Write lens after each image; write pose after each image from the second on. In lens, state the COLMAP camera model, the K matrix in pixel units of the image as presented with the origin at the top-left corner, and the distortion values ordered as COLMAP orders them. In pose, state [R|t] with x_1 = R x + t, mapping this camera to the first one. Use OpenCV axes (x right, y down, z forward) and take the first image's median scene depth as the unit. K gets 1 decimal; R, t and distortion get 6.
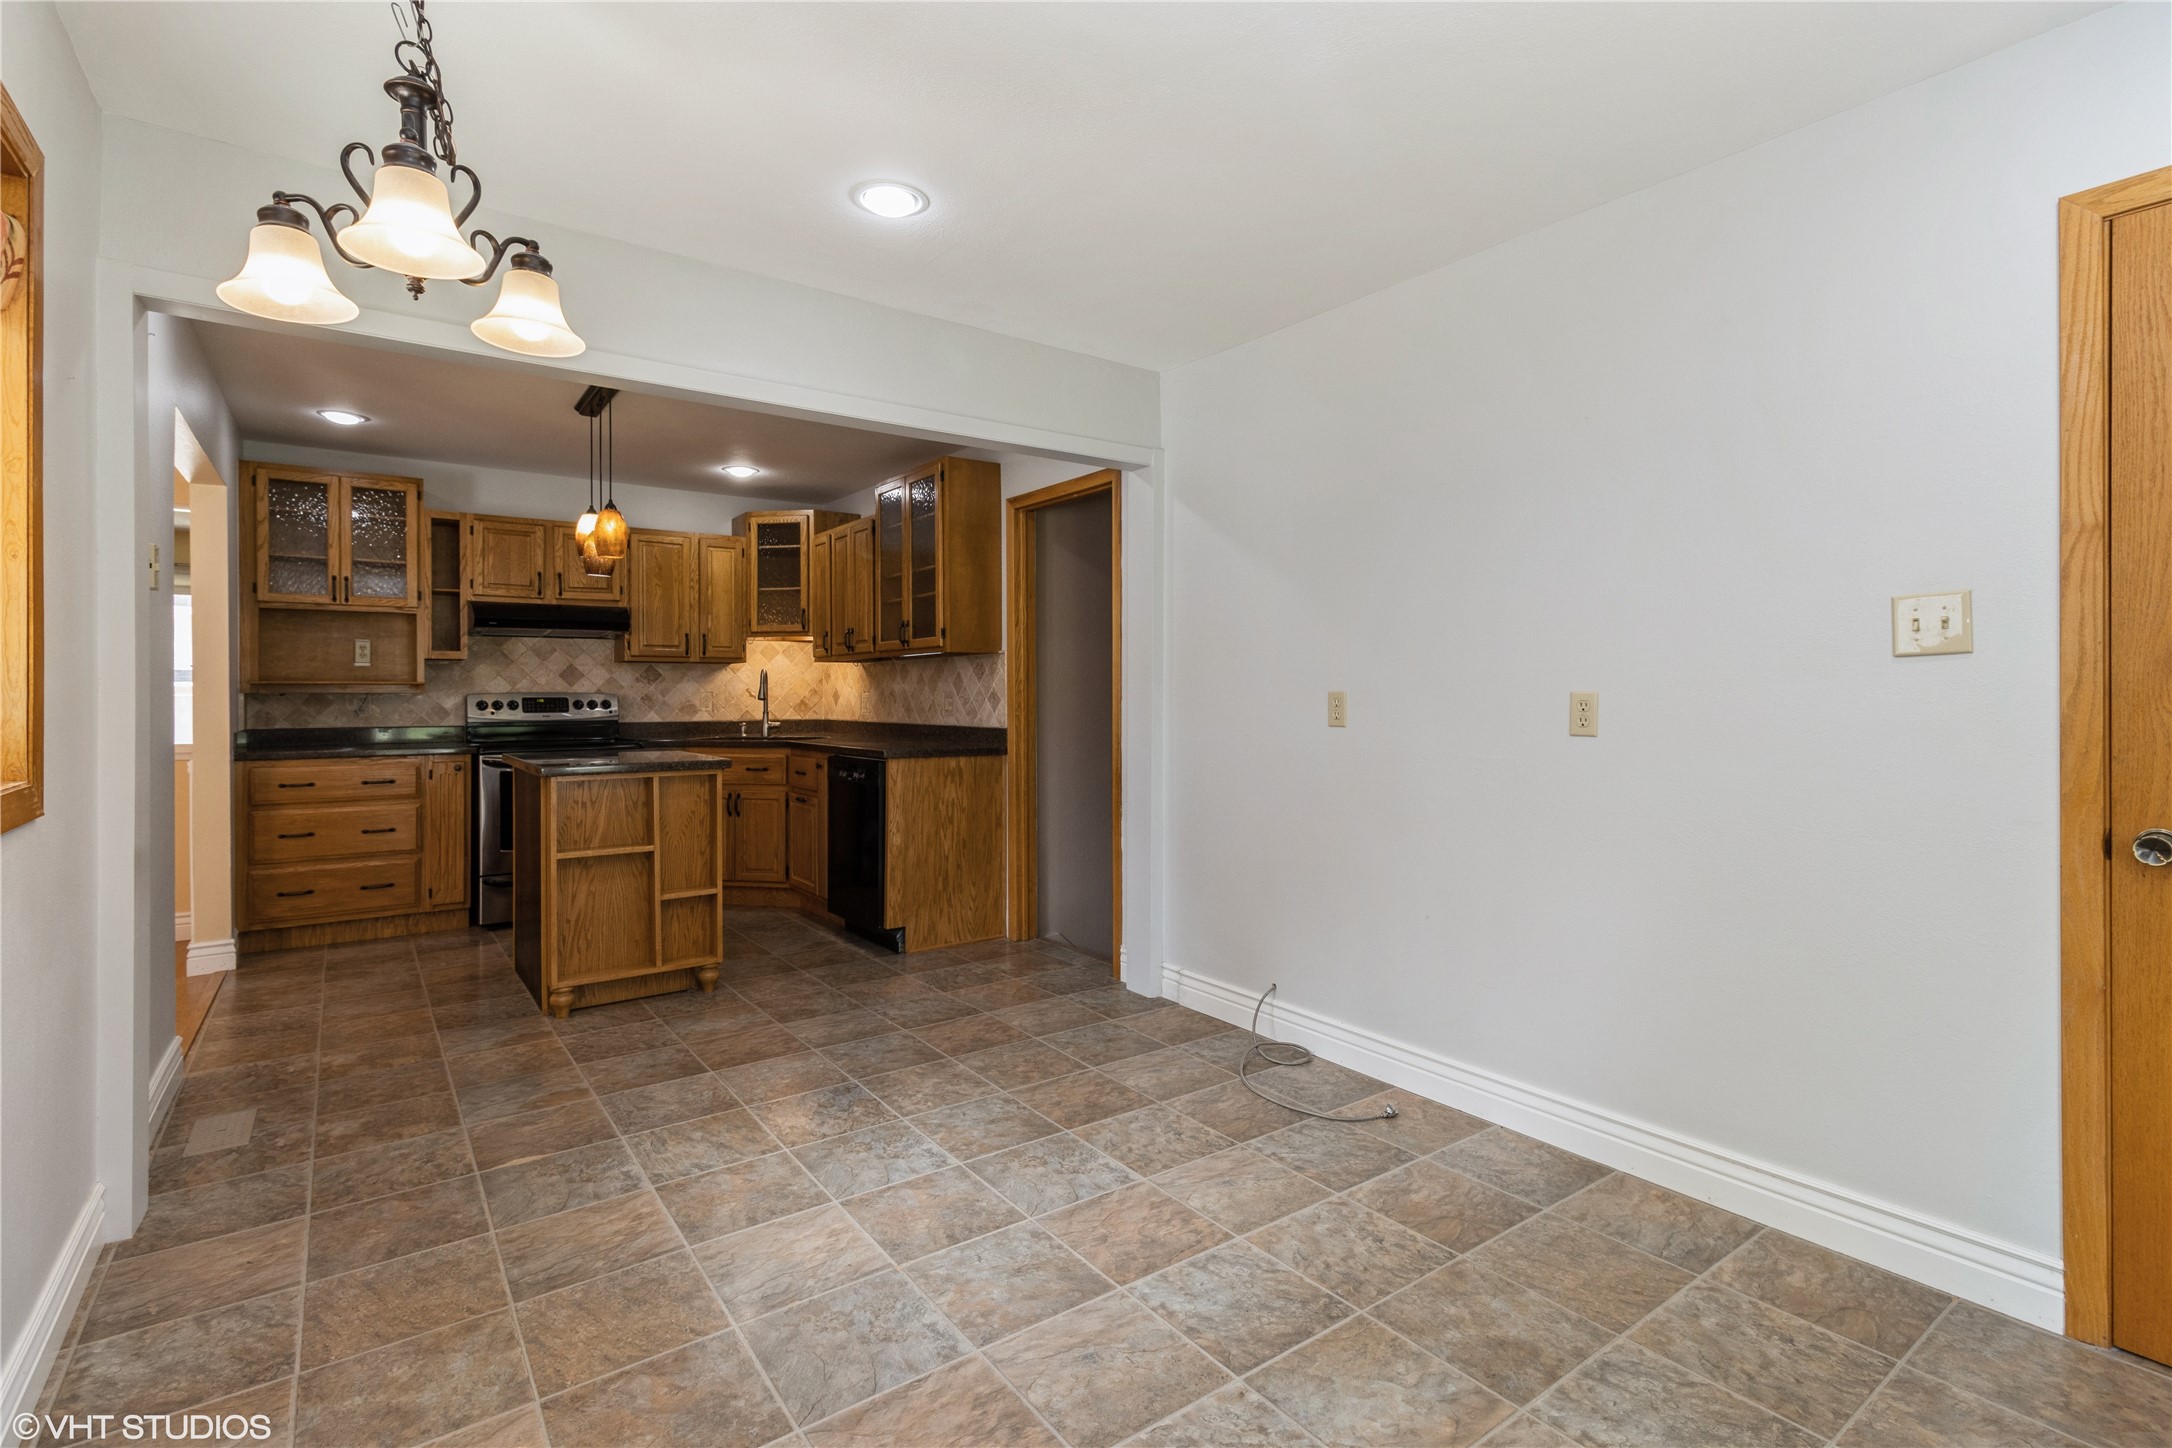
lens RADIAL K [[1045.9, 0, 1086.5], [0, 1045.9, 690.6], [0, 0, 1]] dist [0.003996, 0.000806]
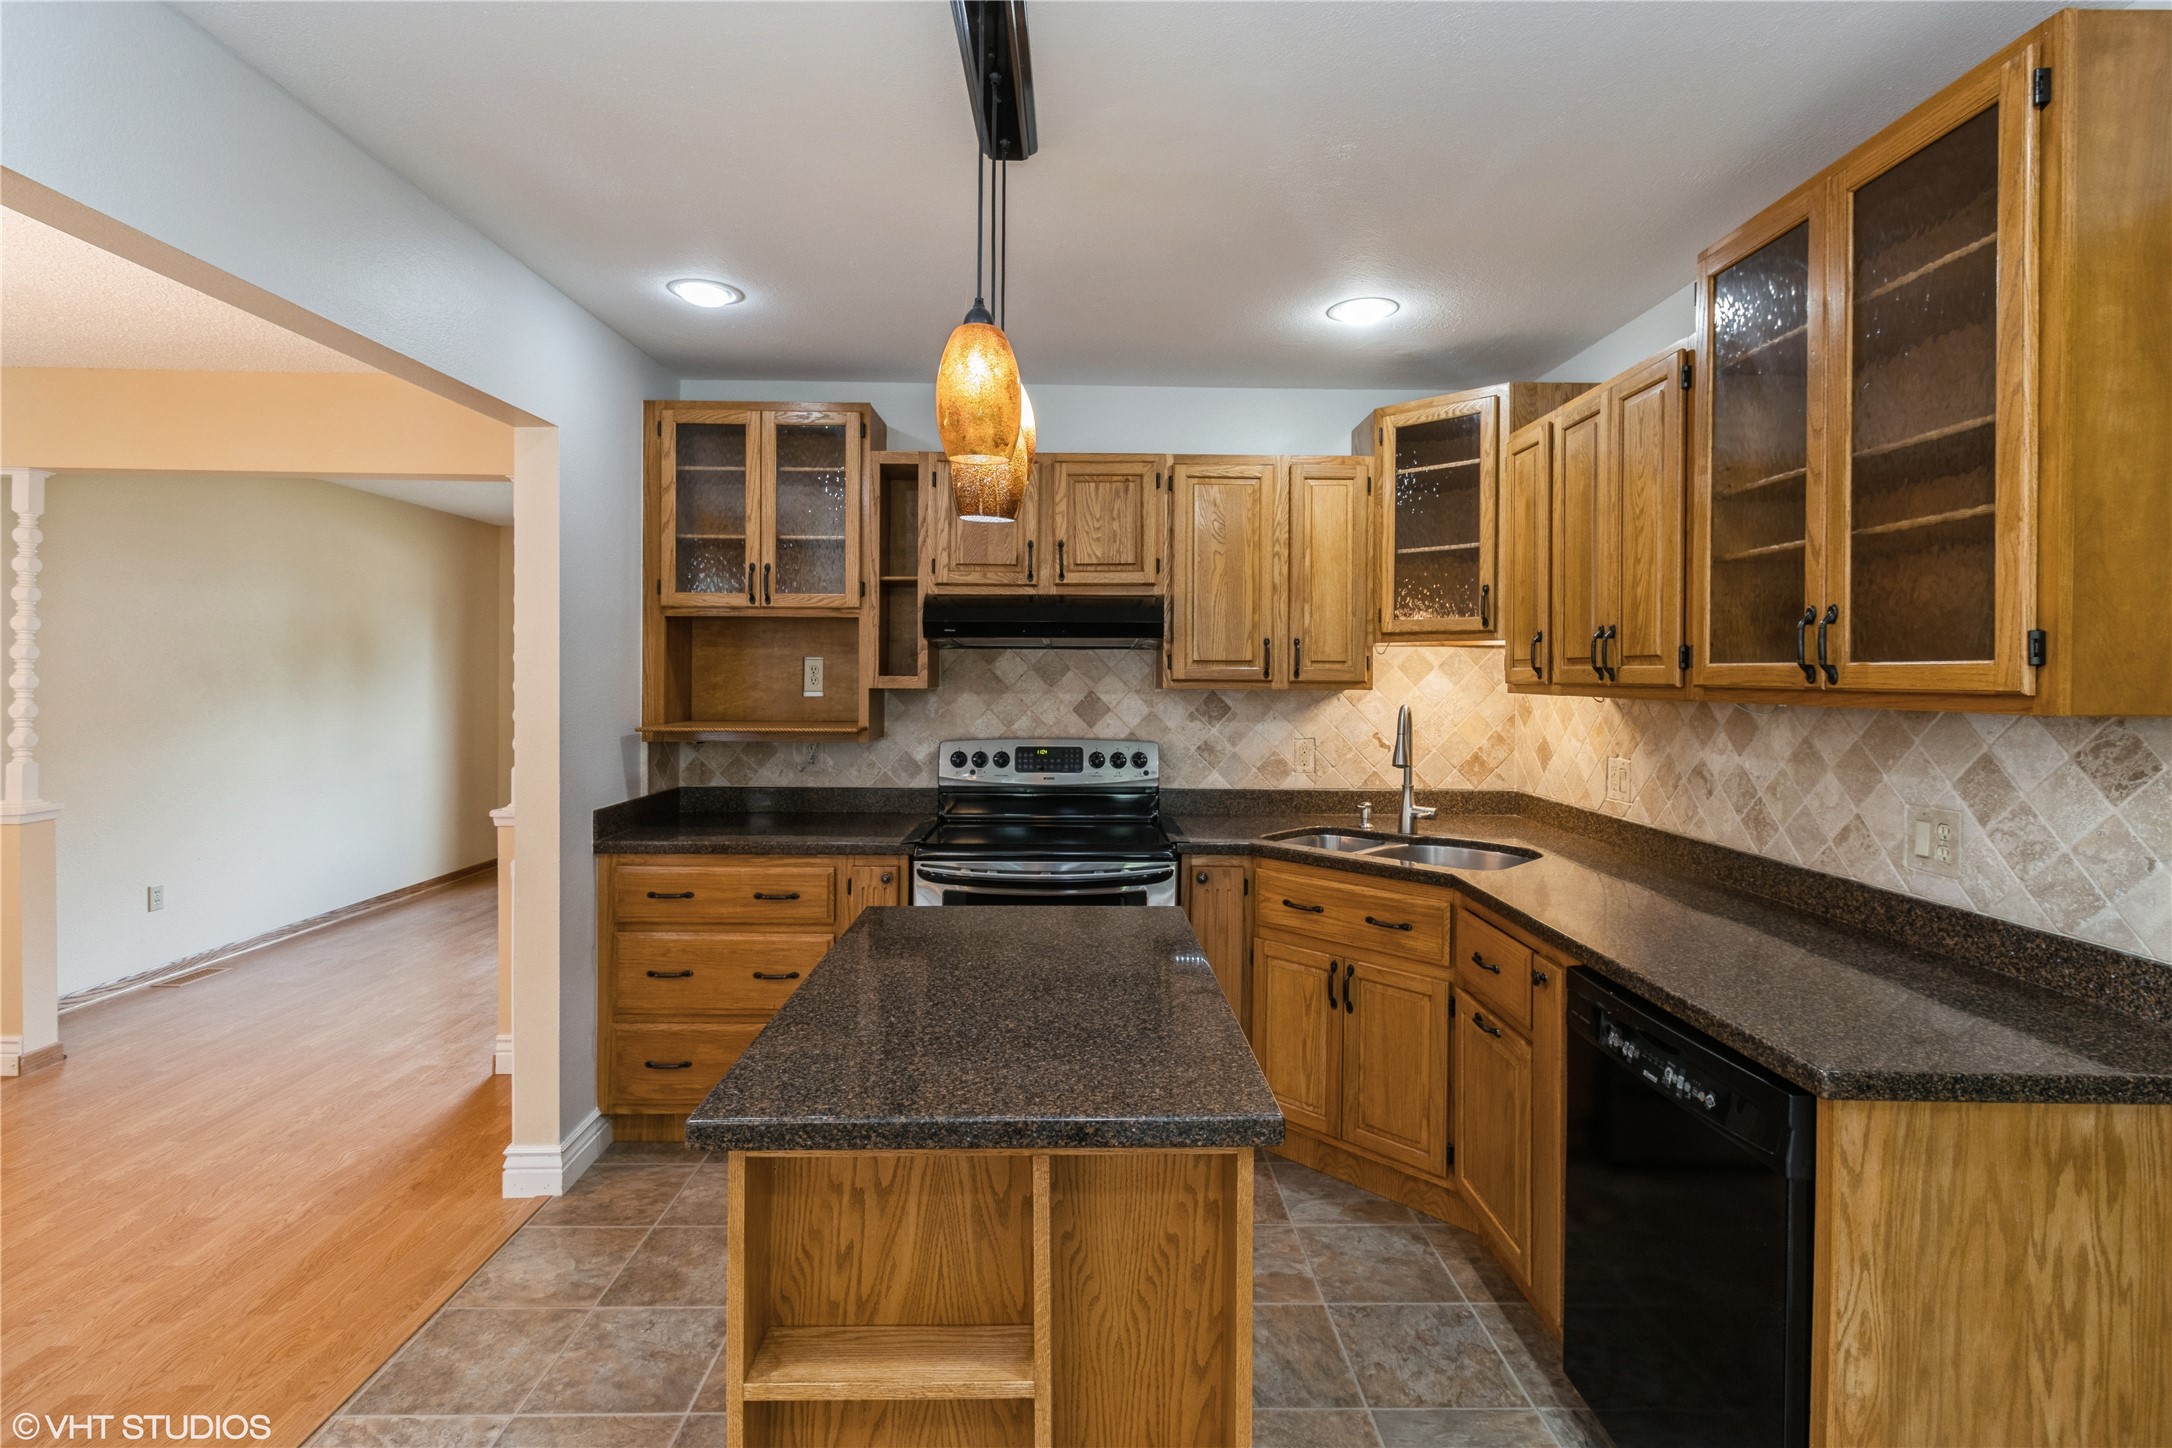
lens RADIAL K [[1045.9, 0, 1086.5], [0, 1045.9, 690.6], [0, 0, 1]] dist [0.003996, 0.000806]
pose [[0.826940, 0.015412, -0.562078, -0.159822], [-0.004681, 0.999778, 0.020528, -0.040555], [0.562270, -0.014344, 0.826829, 0.522487]]
